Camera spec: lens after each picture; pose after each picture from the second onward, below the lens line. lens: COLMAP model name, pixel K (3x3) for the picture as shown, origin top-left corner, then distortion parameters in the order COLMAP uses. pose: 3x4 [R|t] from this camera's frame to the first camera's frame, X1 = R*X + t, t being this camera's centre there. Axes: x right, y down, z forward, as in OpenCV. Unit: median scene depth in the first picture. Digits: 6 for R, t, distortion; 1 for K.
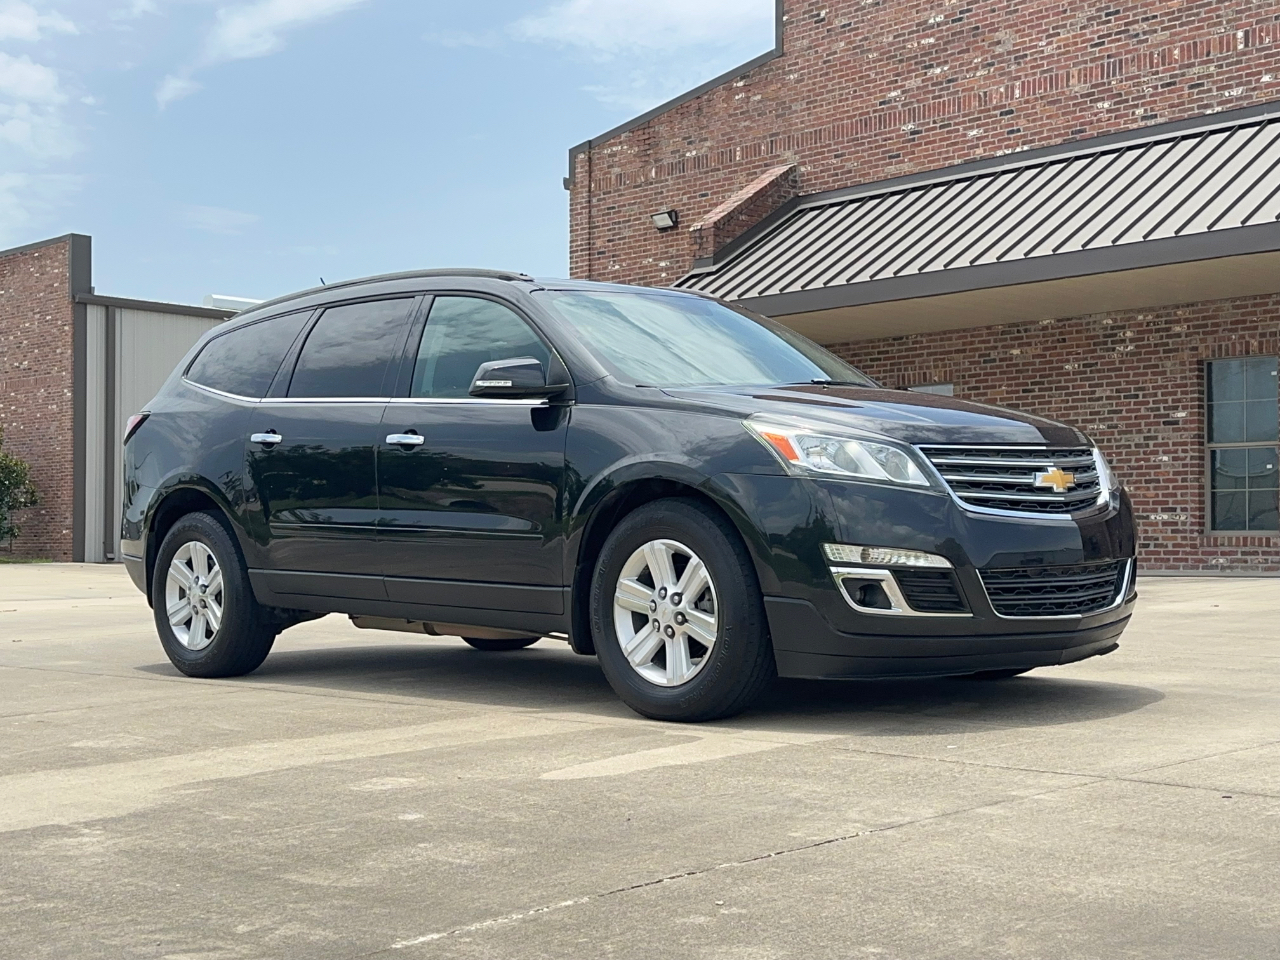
lens RADIAL K [[1756.7, 0, 638.0], [0, 1756.7, 487.6], [0, 0, 1]] dist [0.201622, -0.433876]
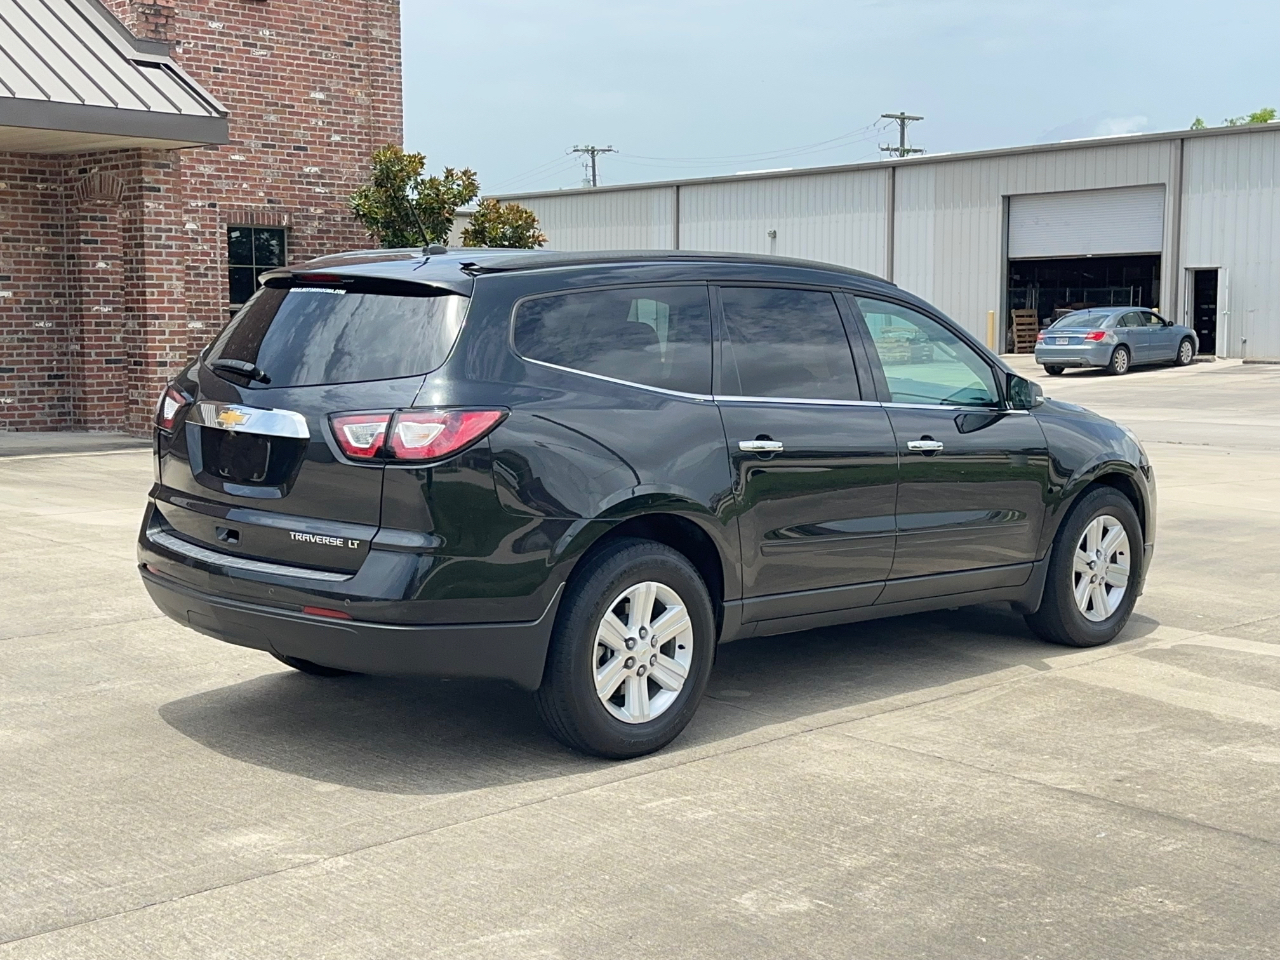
lens RADIAL K [[1755.9, 0, 640.0], [0, 1755.9, 480.0], [0, 0, 1]] dist [0.202076, -0.431837]
pose [[-0.009333, -0.090939, 0.995813, -0.411621], [-0.034837, 0.995281, 0.090564, -0.033550], [-0.999349, -0.033846, -0.012457, 0.418812]]
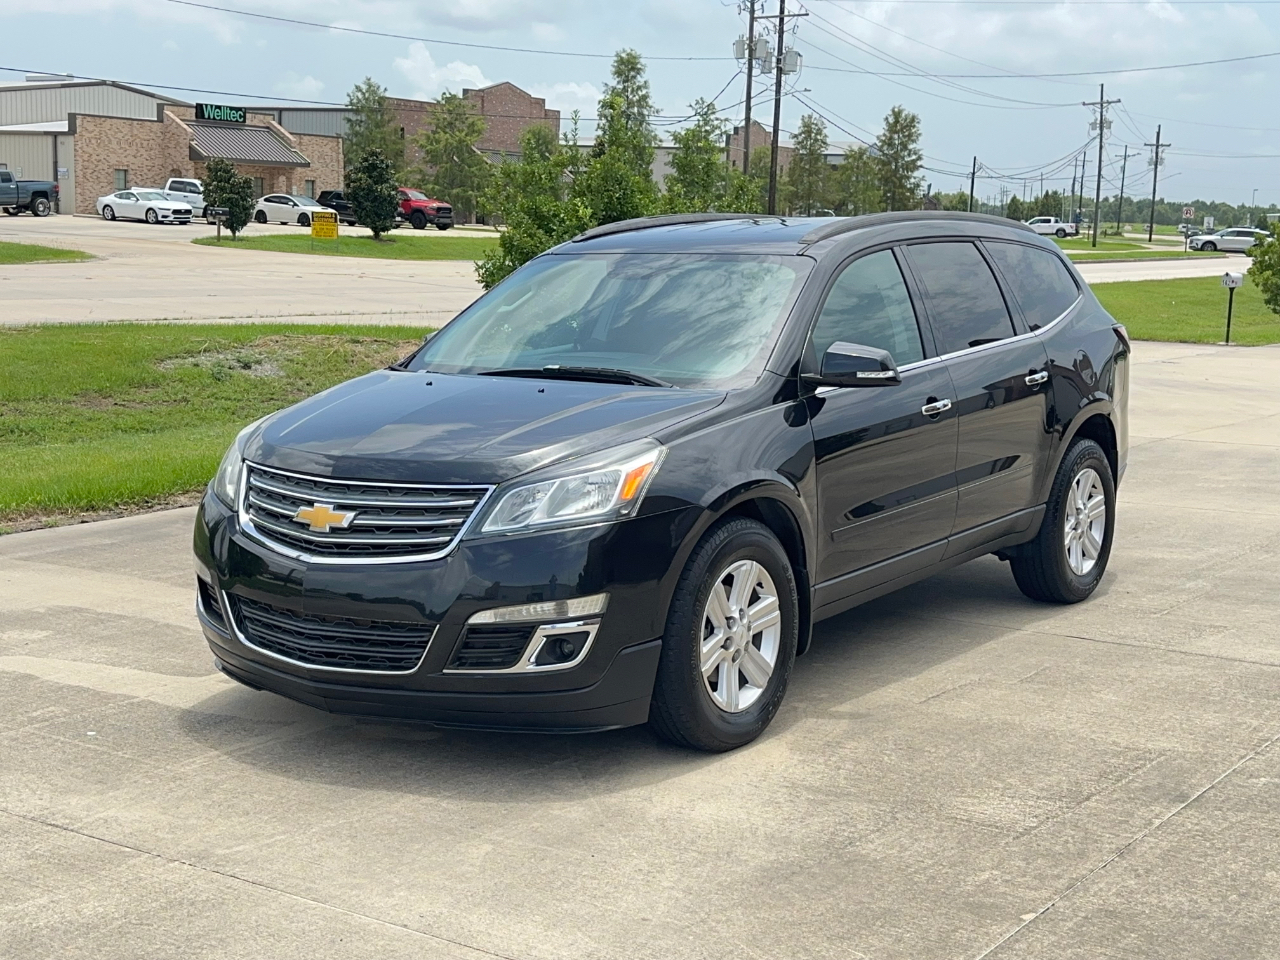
lens RADIAL K [[1756.7, 0, 638.0], [0, 1756.7, 487.6], [0, 0, 1]] dist [0.201622, -0.433876]
pose [[0.176600, 0.156580, -0.971748, 0.351657], [0.004136, 0.987139, 0.159812, -0.050385], [0.984274, -0.032242, 0.173681, 0.305889]]
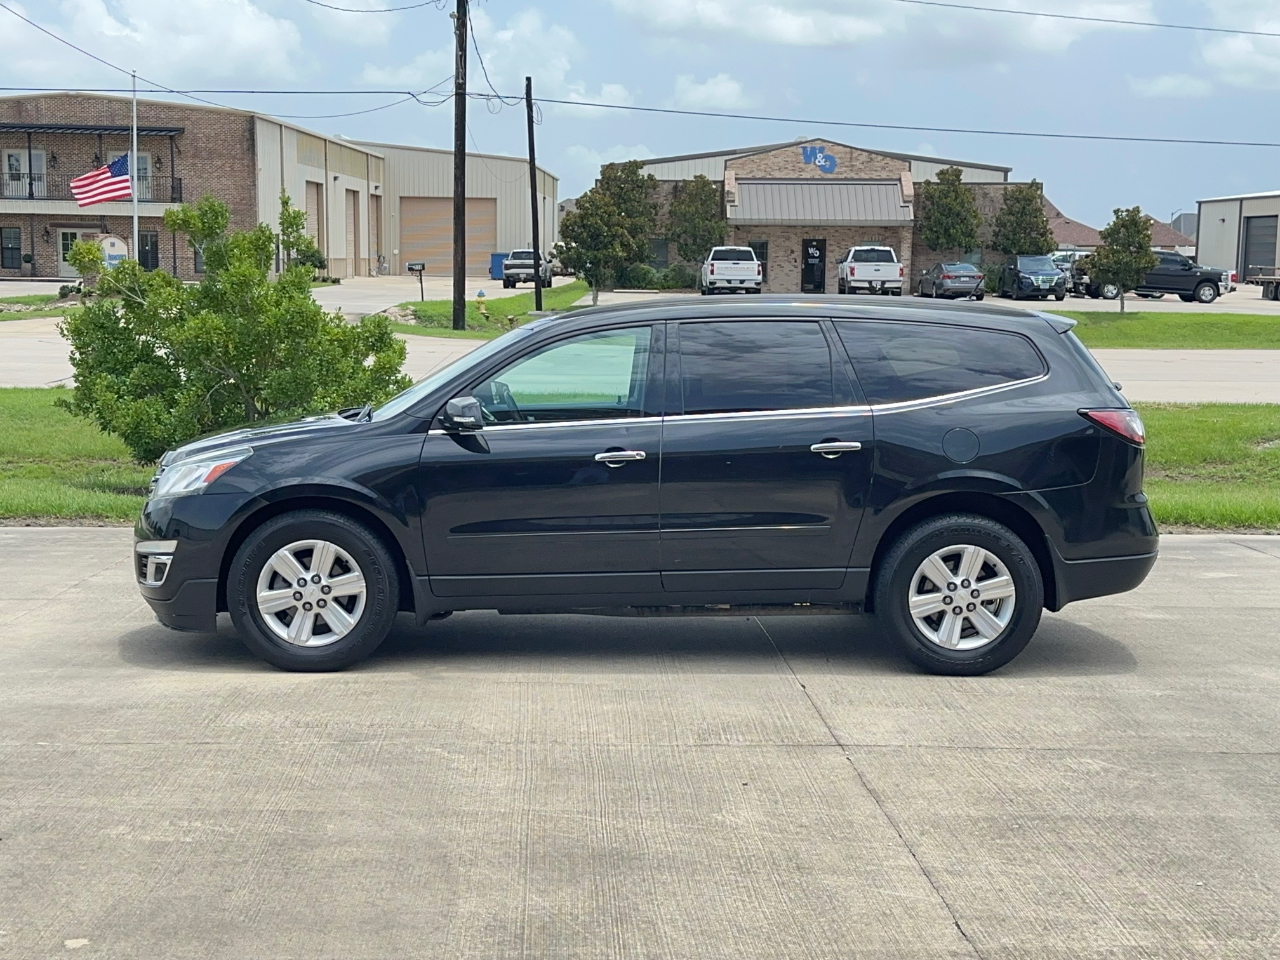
lens RADIAL K [[1756.7, 0, 638.0], [0, 1756.7, 487.6], [0, 0, 1]] dist [0.201622, -0.433876]
pose [[-0.675892, 0.084219, -0.732173, 0.324383], [0.012422, 0.994610, 0.102939, -0.045596], [0.736896, 0.060481, -0.673295, 0.706596]]
